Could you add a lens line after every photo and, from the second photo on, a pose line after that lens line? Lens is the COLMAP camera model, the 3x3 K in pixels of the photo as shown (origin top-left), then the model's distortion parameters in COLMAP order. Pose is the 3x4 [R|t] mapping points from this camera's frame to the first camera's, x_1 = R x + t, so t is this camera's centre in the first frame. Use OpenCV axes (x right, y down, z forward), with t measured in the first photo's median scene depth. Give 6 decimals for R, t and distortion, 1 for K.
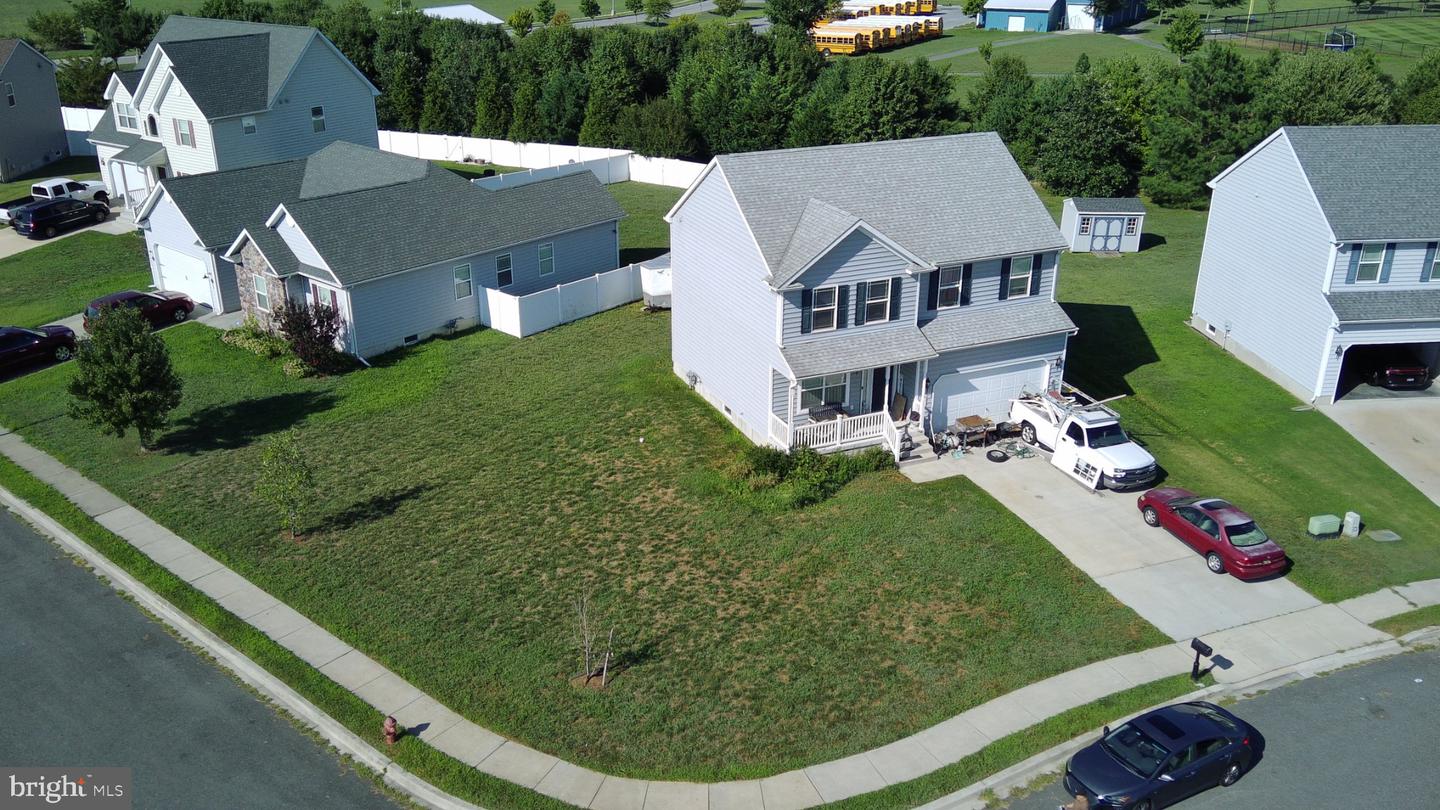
lens RADIAL K [[1192.9, 0, 720.2], [0, 1192.9, 405.2], [0, 0, 1]] dist [0.118991, -0.194427]
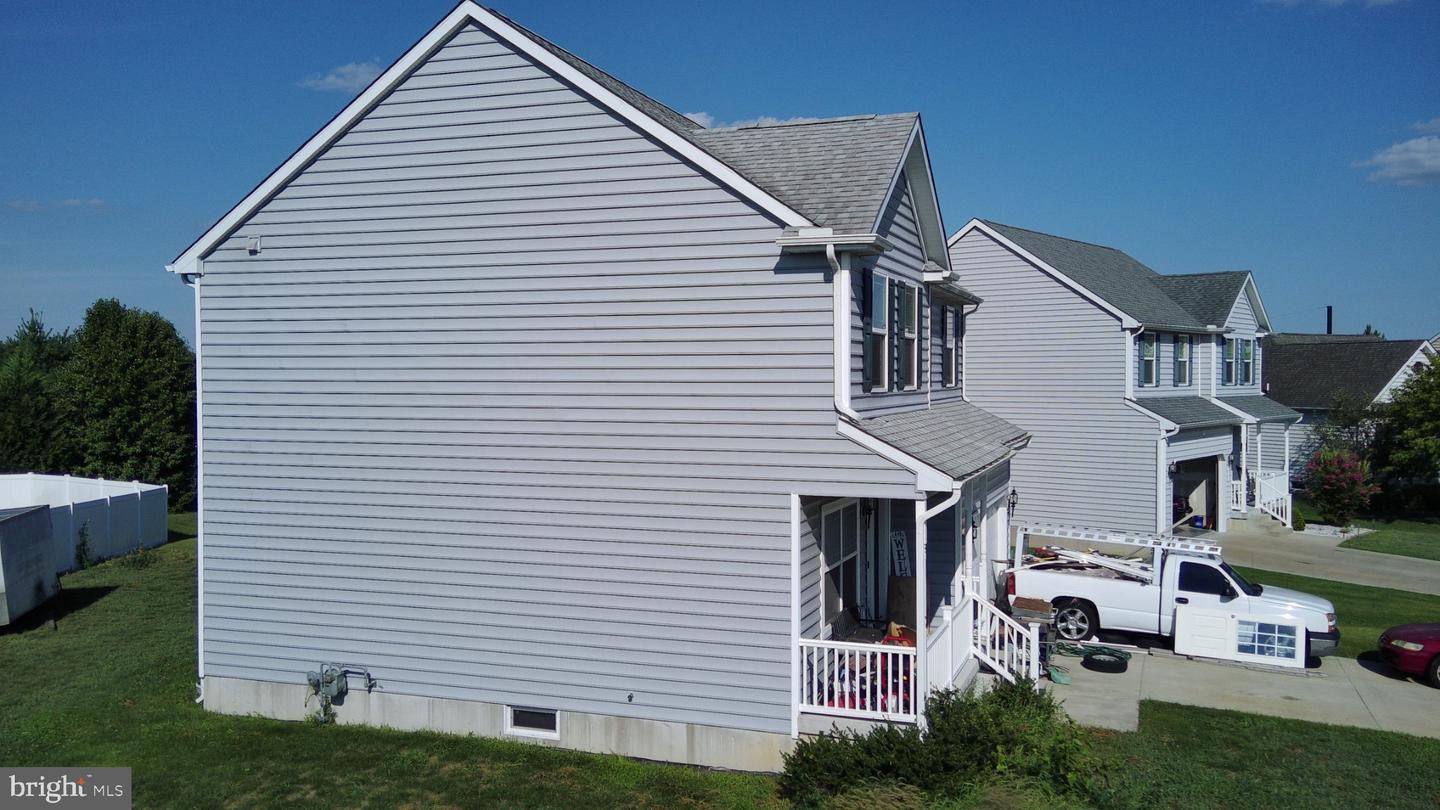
lens RADIAL K [[1192.9, 0, 719.5], [0, 1192.9, 400.7], [0, 0, 1]] dist [0.118991, -0.194427]
pose [[0.698564, -0.019963, 0.715269, -0.218773], [0.279262, 0.927945, -0.246841, 0.021328], [-0.658803, 0.372181, 0.653804, 0.747041]]
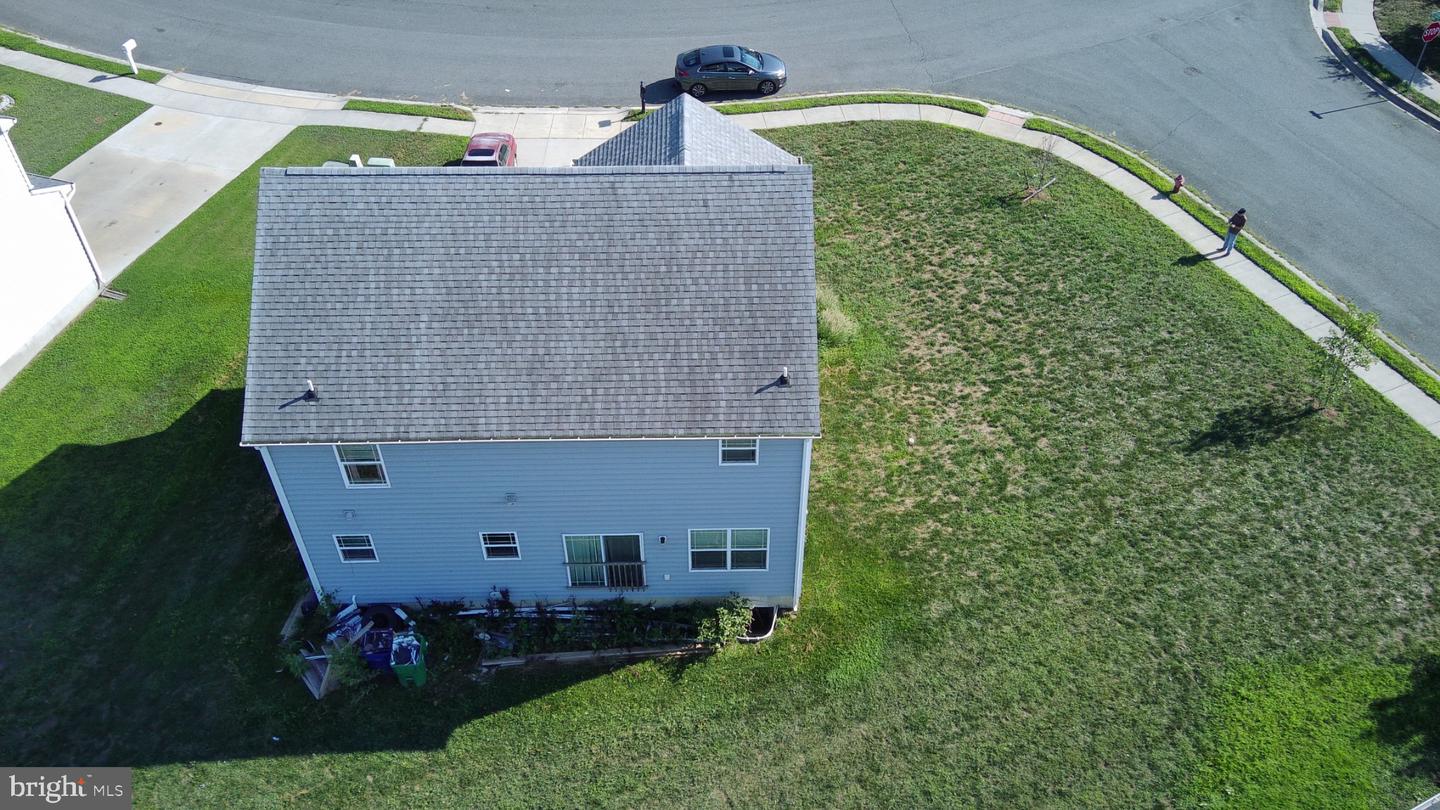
lens RADIAL K [[1192.9, 0, 718.7], [0, 1192.9, 403.9], [0, 0, 1]] dist [0.118991, -0.194427]
pose [[-0.919210, -0.276470, 0.280388, -0.166517], [0.149873, 0.412826, 0.898395, -0.717408], [-0.364130, 0.867836, -0.338038, 1.327348]]
